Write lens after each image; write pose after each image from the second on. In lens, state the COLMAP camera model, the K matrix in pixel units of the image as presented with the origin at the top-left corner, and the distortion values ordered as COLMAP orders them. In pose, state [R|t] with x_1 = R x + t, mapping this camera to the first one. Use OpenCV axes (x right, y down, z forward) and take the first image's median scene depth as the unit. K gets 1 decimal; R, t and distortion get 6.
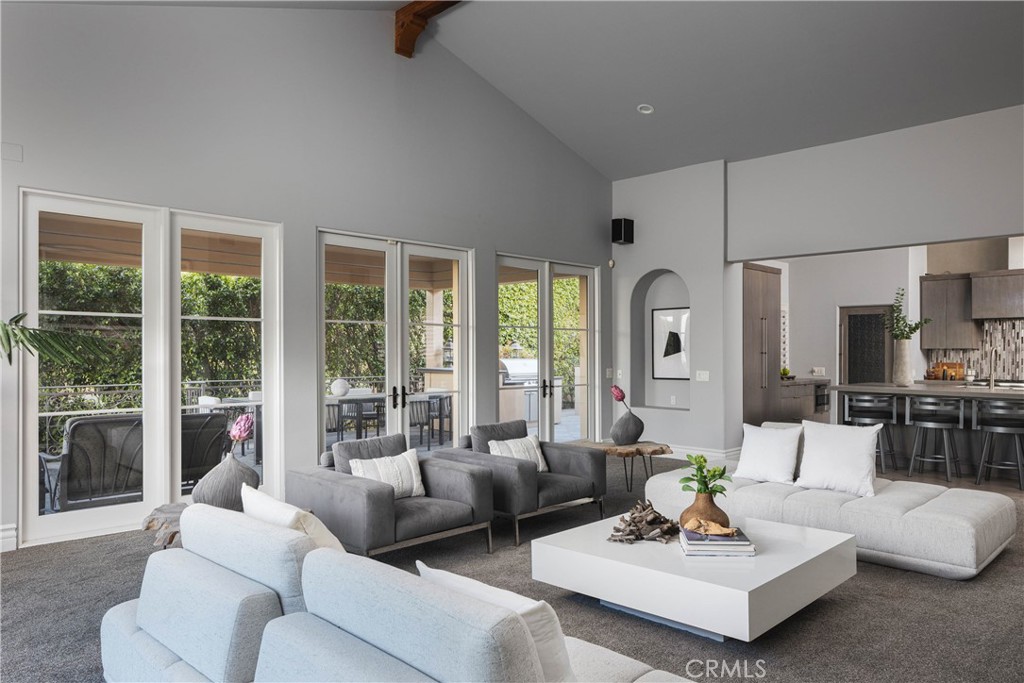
lens RADIAL K [[702.7, 0, 509.0], [0, 702.7, 345.2], [0, 0, 1]] dist [-0.000710, -0.000948]
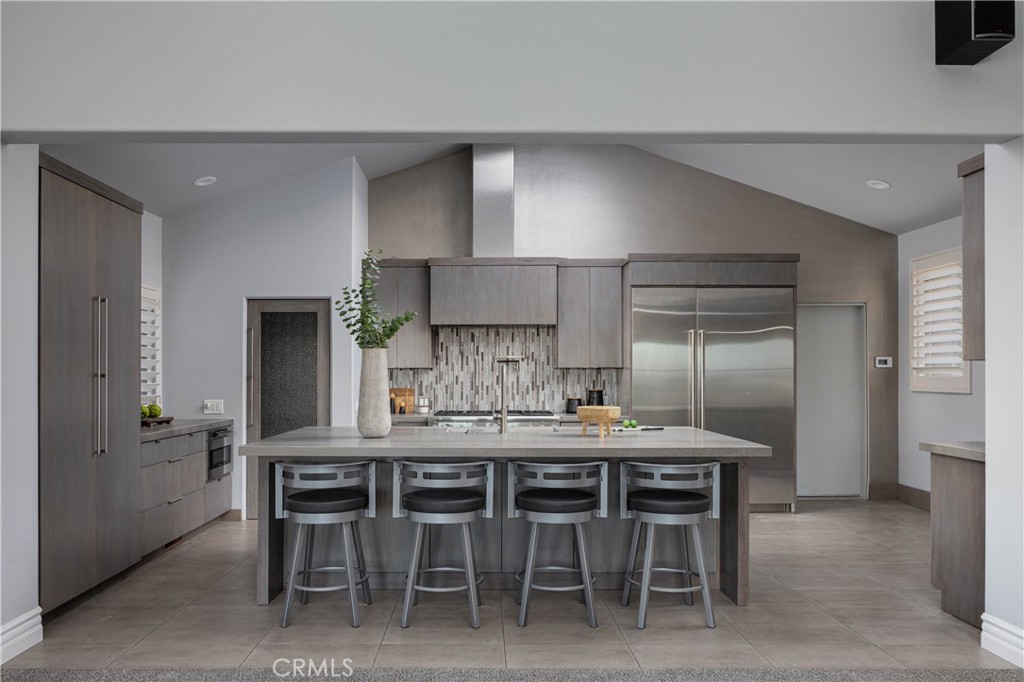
lens RADIAL K [[702.7, 0, 487.9], [0, 702.7, 375.8], [0, 0, 1]] dist [-0.000710, -0.000948]
pose [[0.697658, -0.005576, 0.716409, 0.195045], [-0.002310, 0.999947, 0.010032, 0.005482], [-0.716427, -0.008654, 0.697608, 0.461246]]
